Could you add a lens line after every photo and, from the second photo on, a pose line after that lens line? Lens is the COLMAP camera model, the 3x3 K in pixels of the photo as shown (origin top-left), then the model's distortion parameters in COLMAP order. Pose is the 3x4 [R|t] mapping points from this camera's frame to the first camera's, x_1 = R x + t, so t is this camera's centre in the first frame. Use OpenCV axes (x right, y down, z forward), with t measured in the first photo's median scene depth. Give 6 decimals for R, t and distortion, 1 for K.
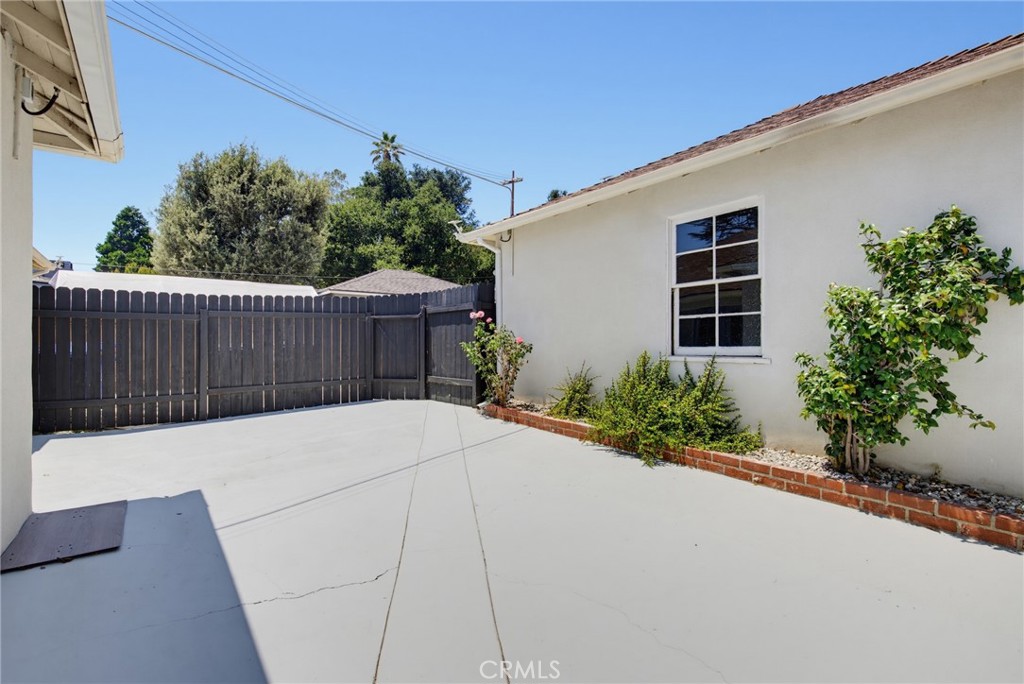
lens RADIAL K [[456.8, 0, 511.3], [0, 456.8, 346.2], [0, 0, 1]] dist [0.001994, 0.000076]
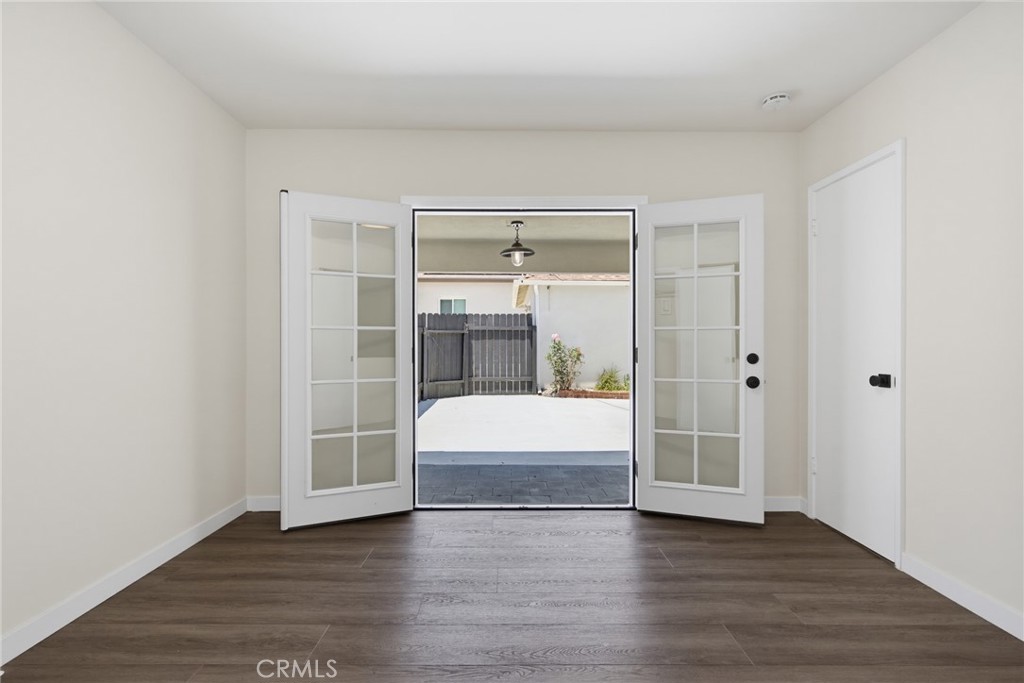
lens RADIAL K [[456.8, 0, 511.3], [0, 456.8, 345.7], [0, 0, 1]] dist [0.001994, 0.000076]
pose [[0.624784, -0.002111, 0.780795, -1.937142], [0.000363, 0.999997, 0.002414, -0.050093], [-0.780797, -0.001225, 0.624783, 0.137686]]
